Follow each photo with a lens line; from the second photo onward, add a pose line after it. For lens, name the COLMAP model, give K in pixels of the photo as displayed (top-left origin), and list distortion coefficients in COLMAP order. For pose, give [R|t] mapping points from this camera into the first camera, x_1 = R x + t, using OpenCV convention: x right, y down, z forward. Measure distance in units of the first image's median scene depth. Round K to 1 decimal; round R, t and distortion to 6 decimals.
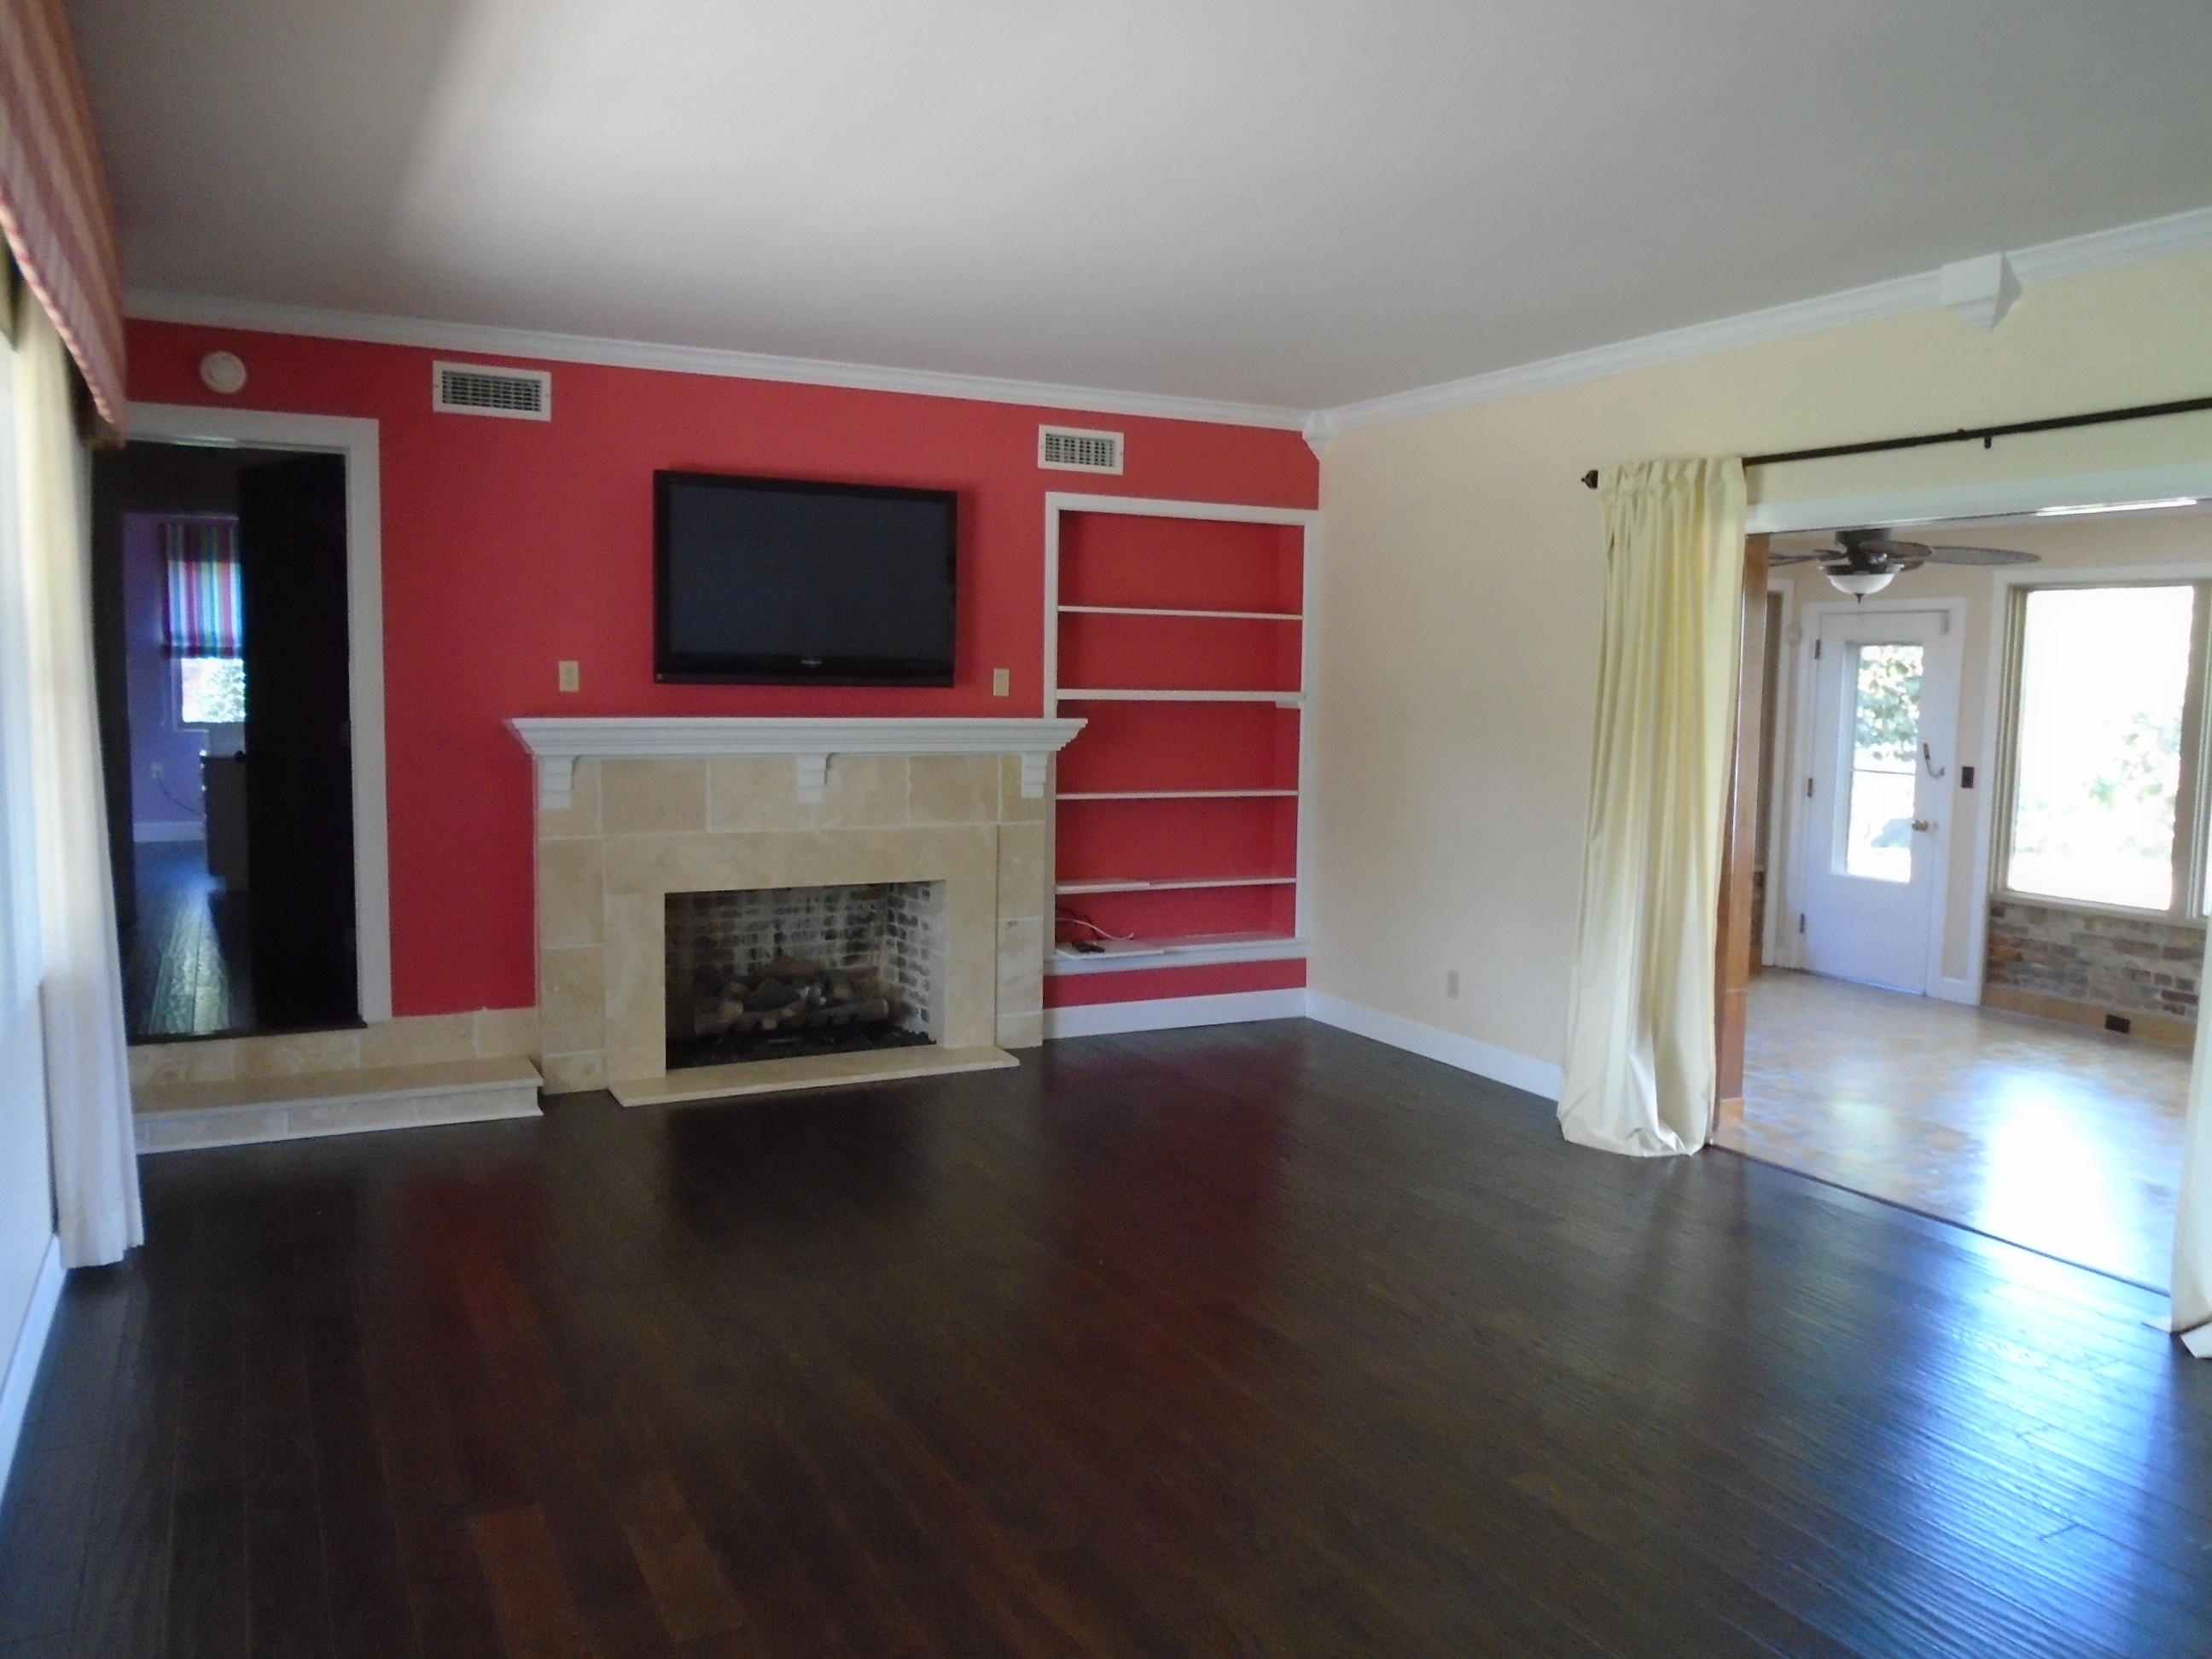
lens RADIAL K [[1684.2, 0, 1106.0], [0, 1684.2, 829.5], [0, 0, 1]] dist [-0.009992, 0.006495]
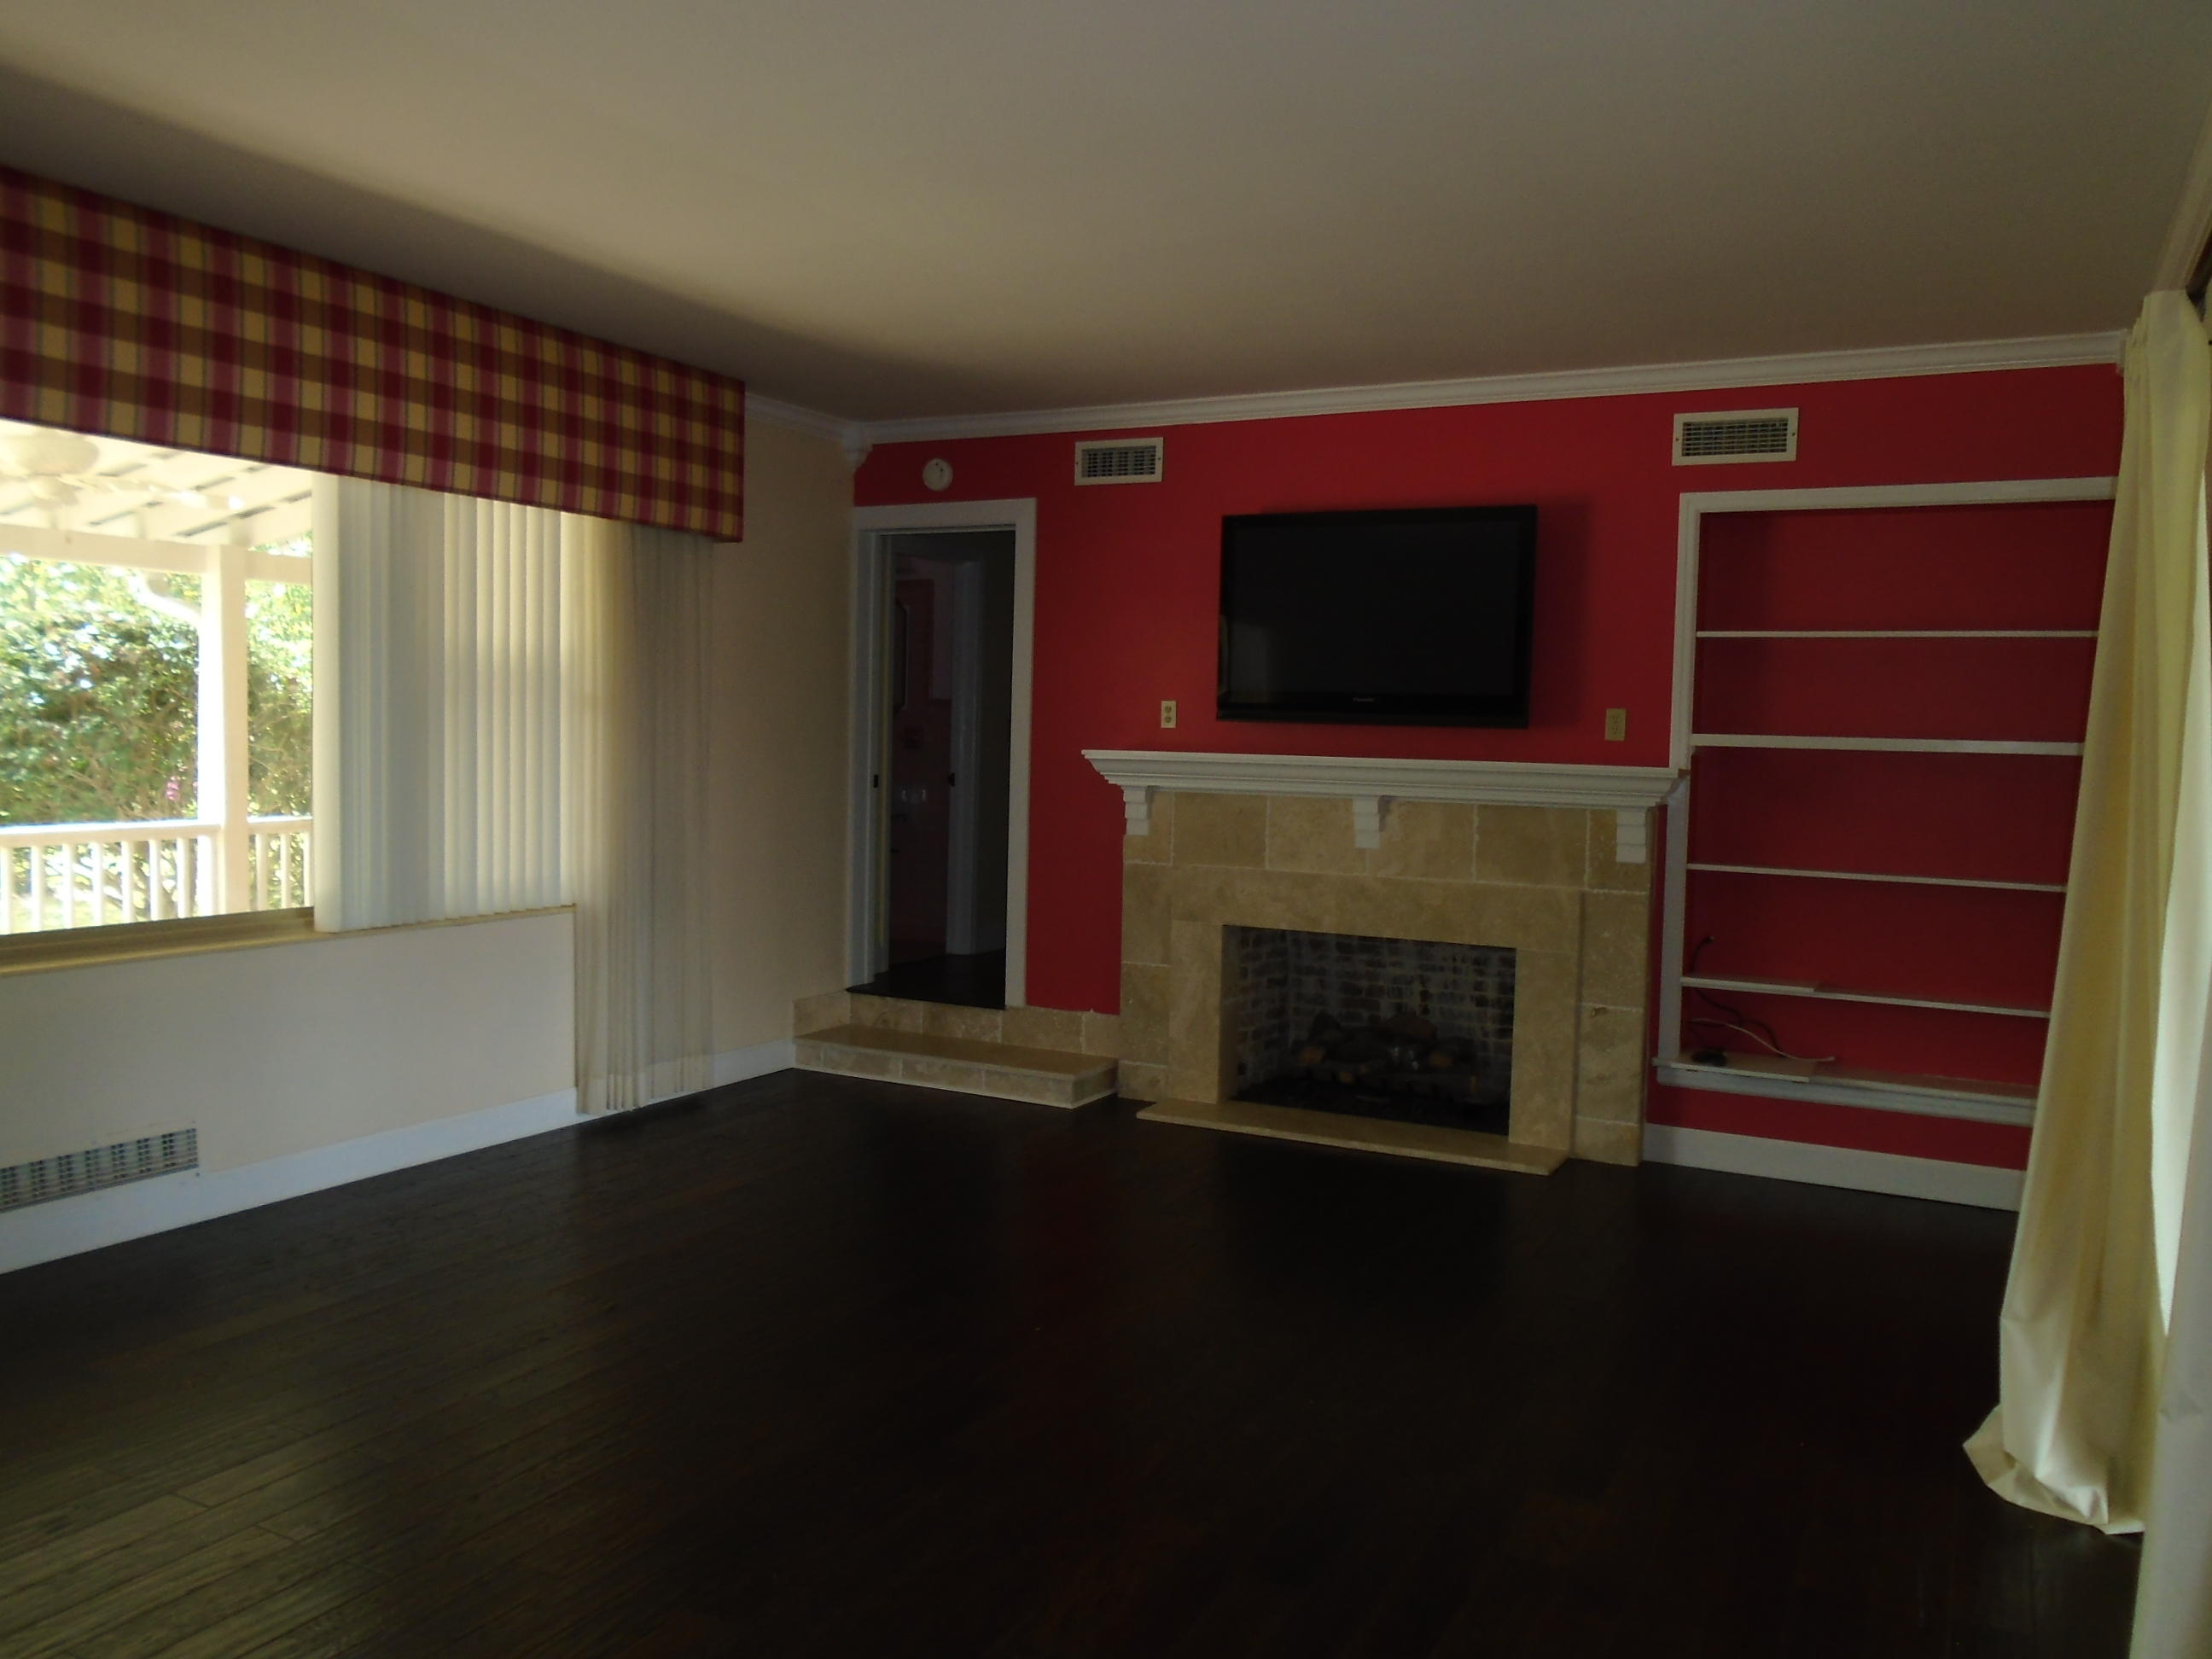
lens RADIAL K [[1807.6, 0, 1106.0], [0, 1807.6, 829.5], [0, 0, 1]] dist [0.002924, 0.002886]
pose [[0.554767, 0.047188, -0.830666, 0.570208], [-0.089600, 0.995973, -0.003262, -0.009463], [0.827167, 0.076237, 0.556761, 0.298931]]
